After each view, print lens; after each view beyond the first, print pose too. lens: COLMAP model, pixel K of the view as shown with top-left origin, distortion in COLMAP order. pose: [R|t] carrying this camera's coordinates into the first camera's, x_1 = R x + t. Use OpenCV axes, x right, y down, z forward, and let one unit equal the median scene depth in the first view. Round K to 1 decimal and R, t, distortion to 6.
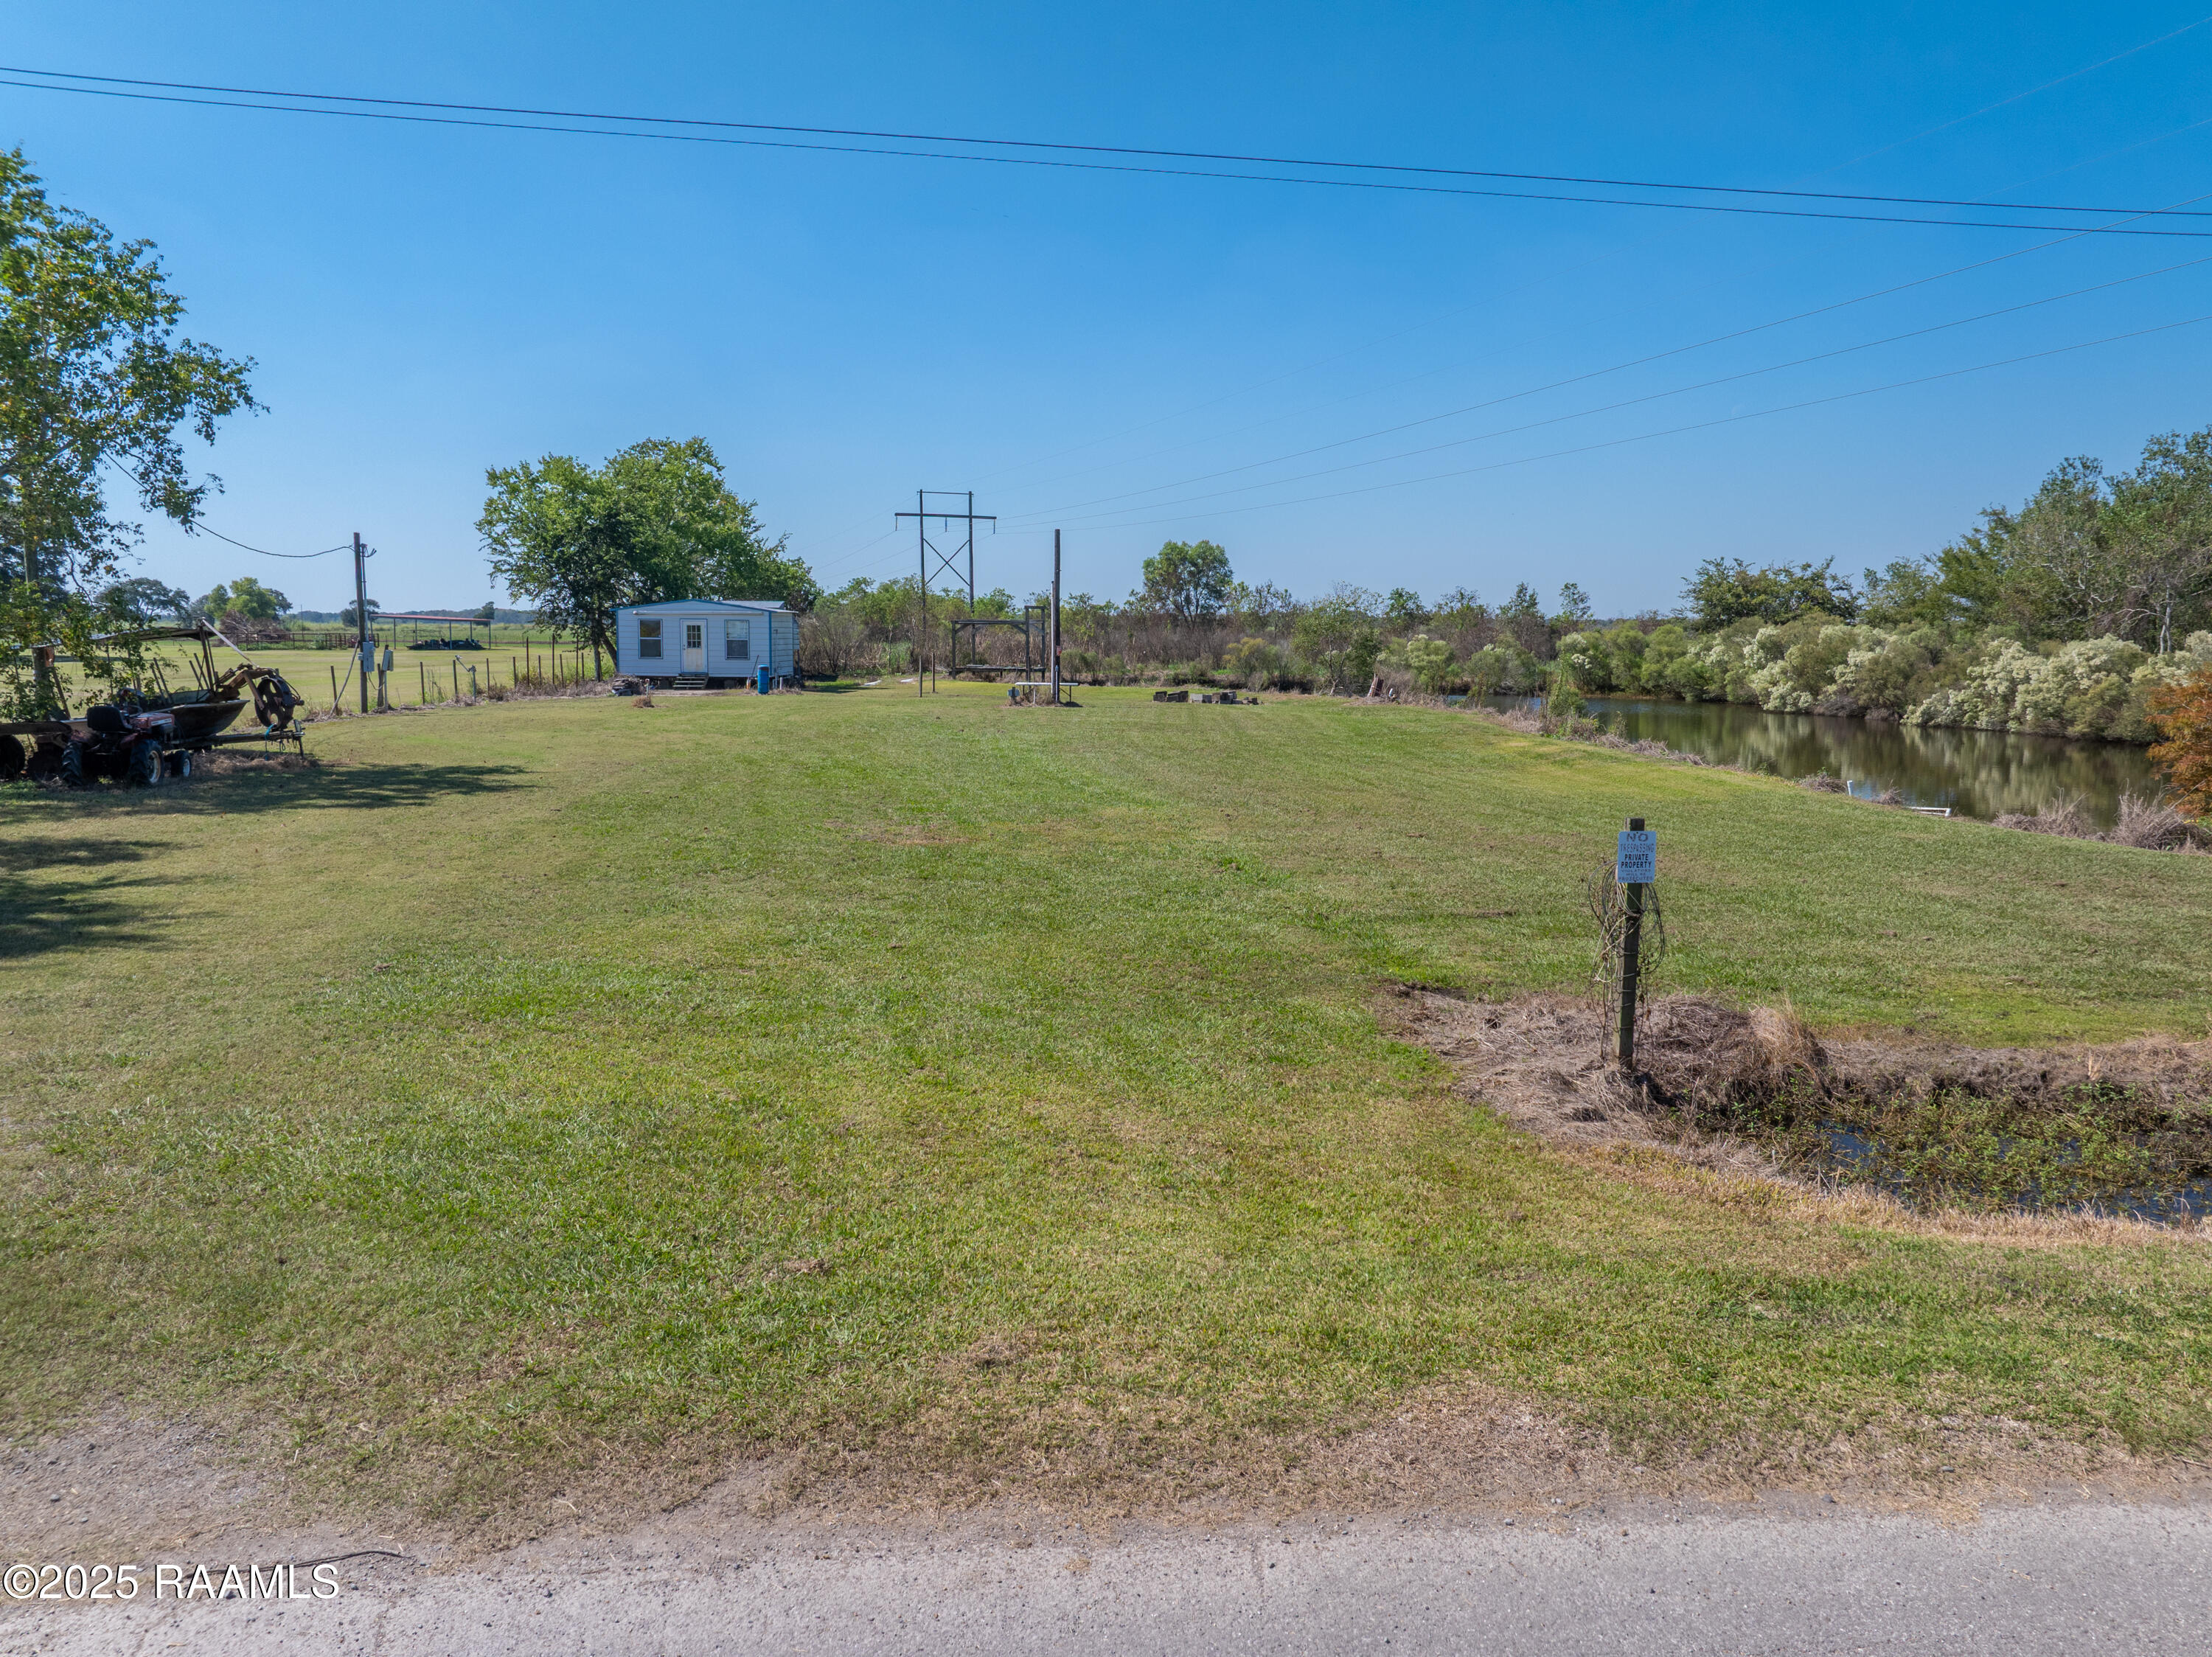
lens RADIAL K [[1578.0, 0, 1105.2], [0, 1578.0, 815.7], [0, 0, 1]] dist [-0.043834, 0.019110]
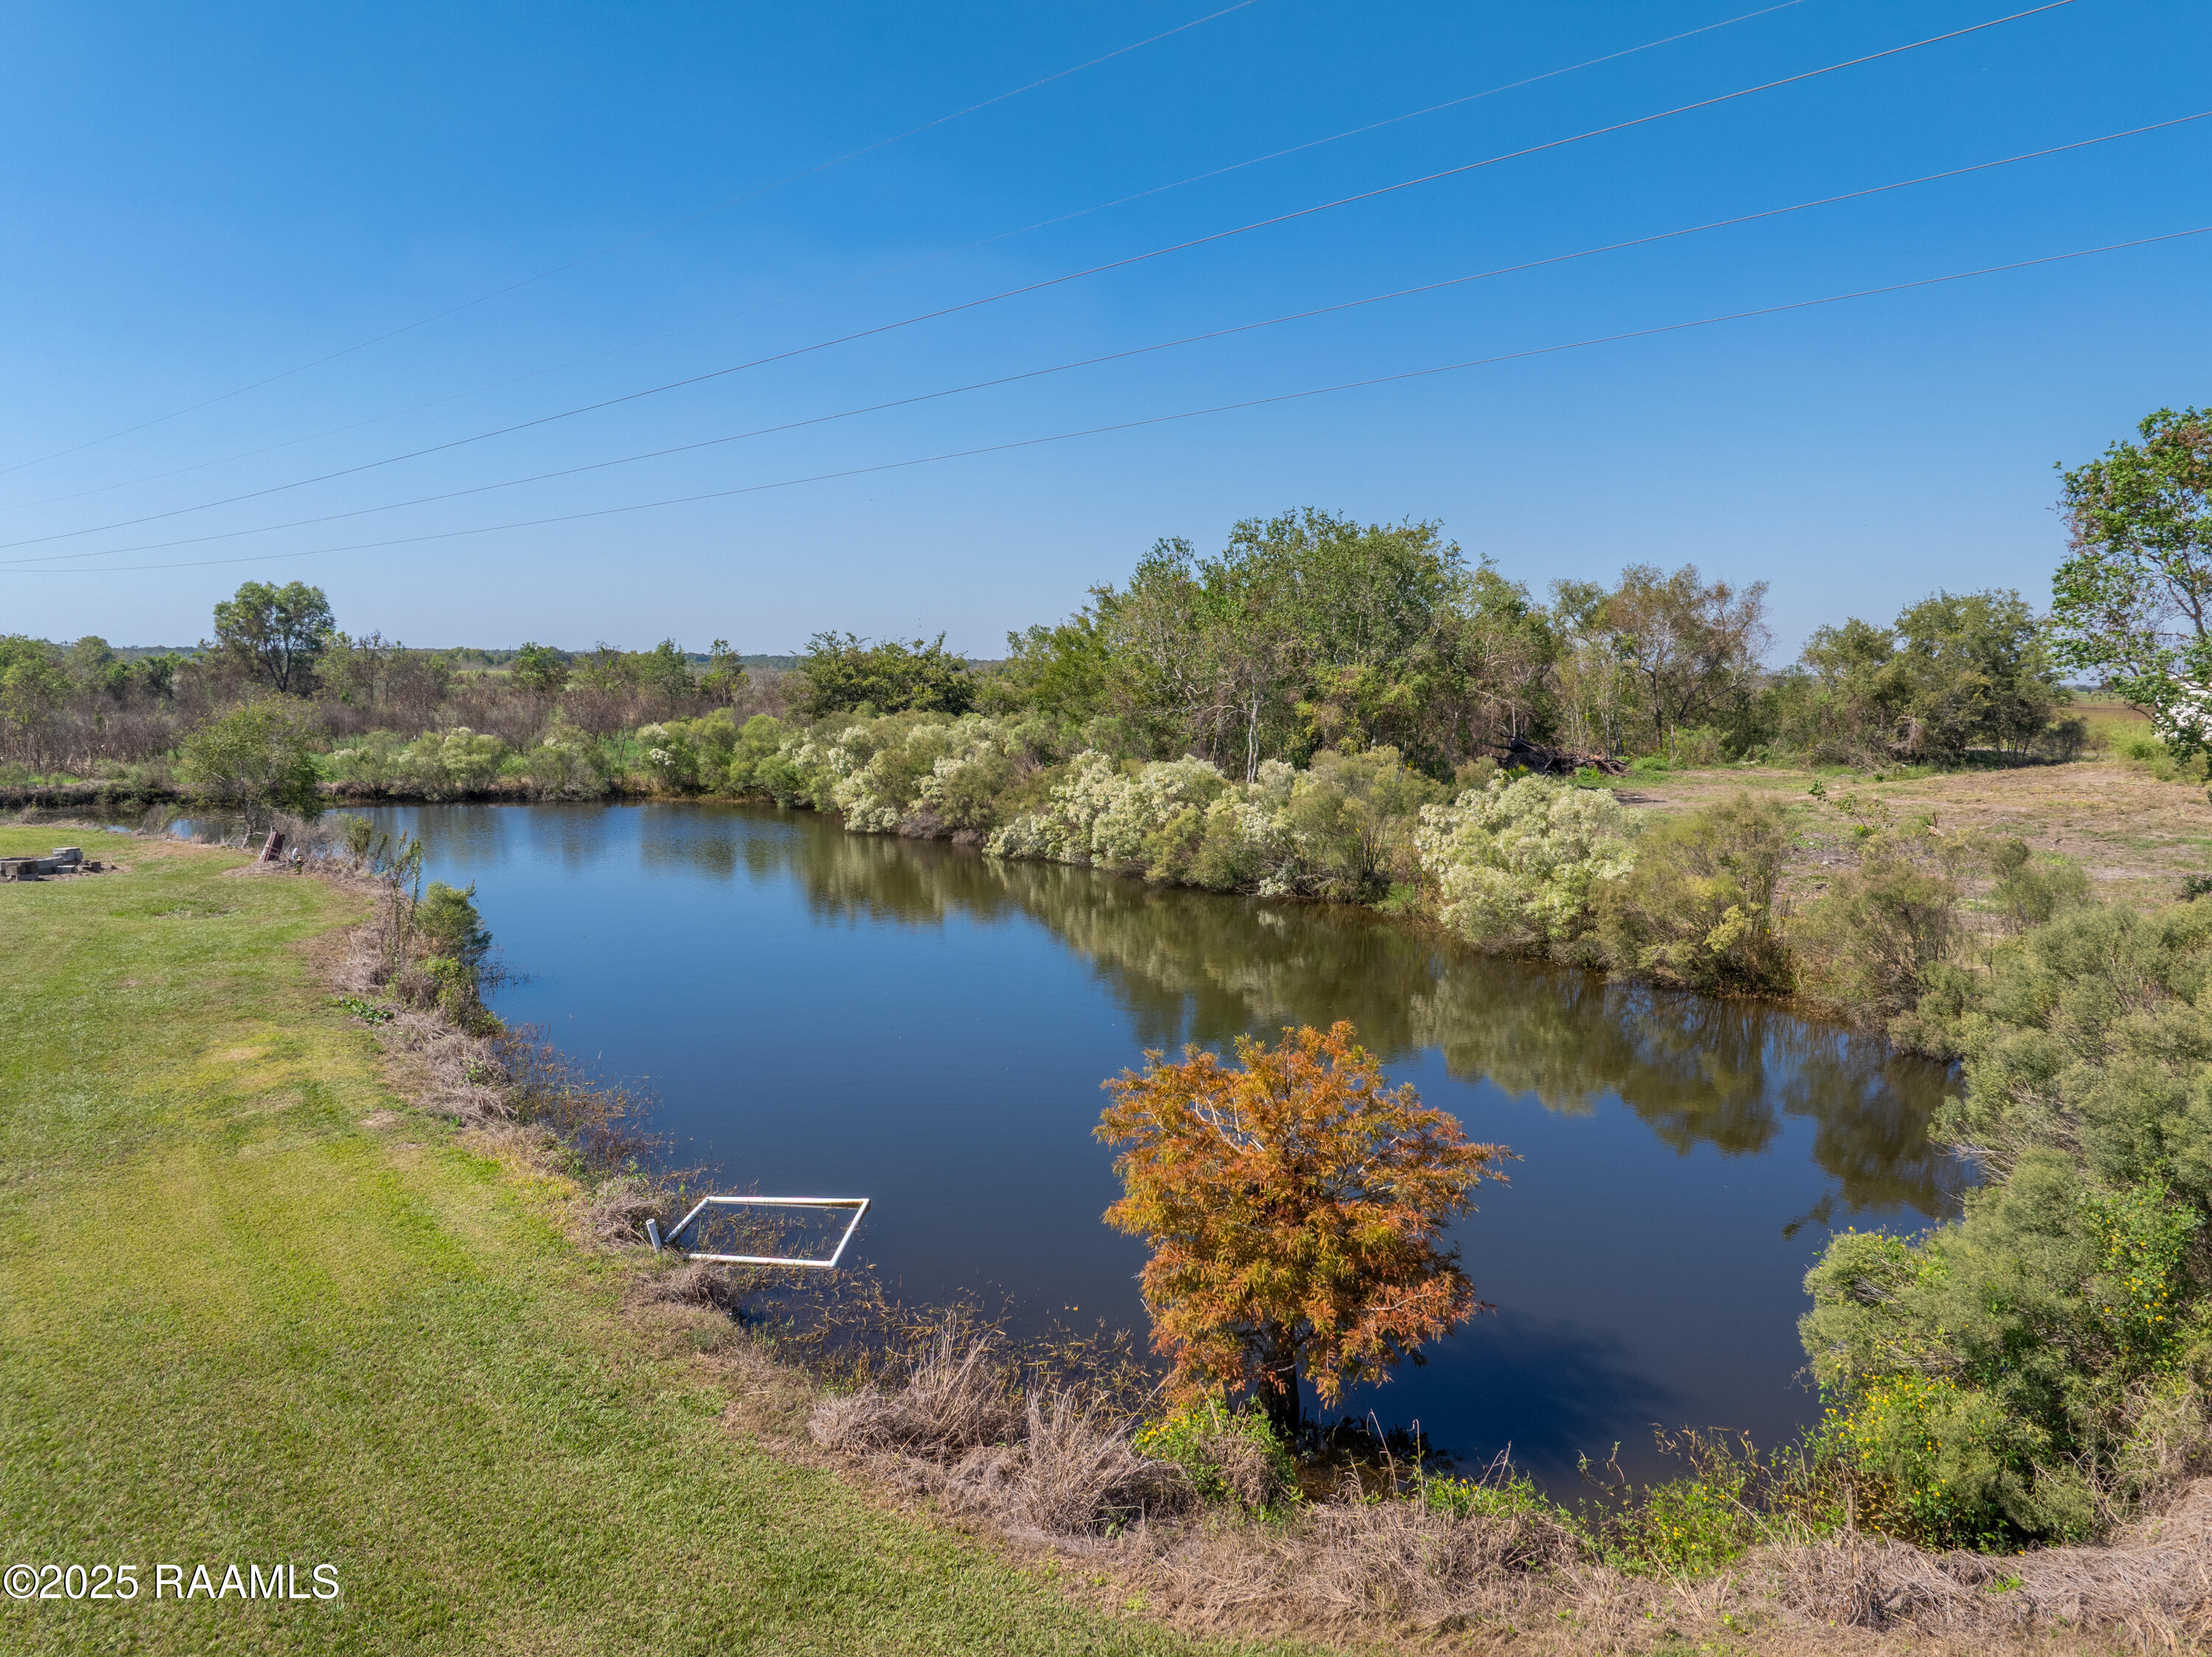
lens RADIAL K [[1578.0, 0, 1101.9], [0, 1578.0, 826.5], [0, 0, 1]] dist [-0.043834, 0.019110]
pose [[0.887596, -0.040804, 0.458812, 0.155041], [0.046964, 0.998895, -0.002020, -0.060795], [-0.458222, 0.023341, 0.888531, 0.187447]]
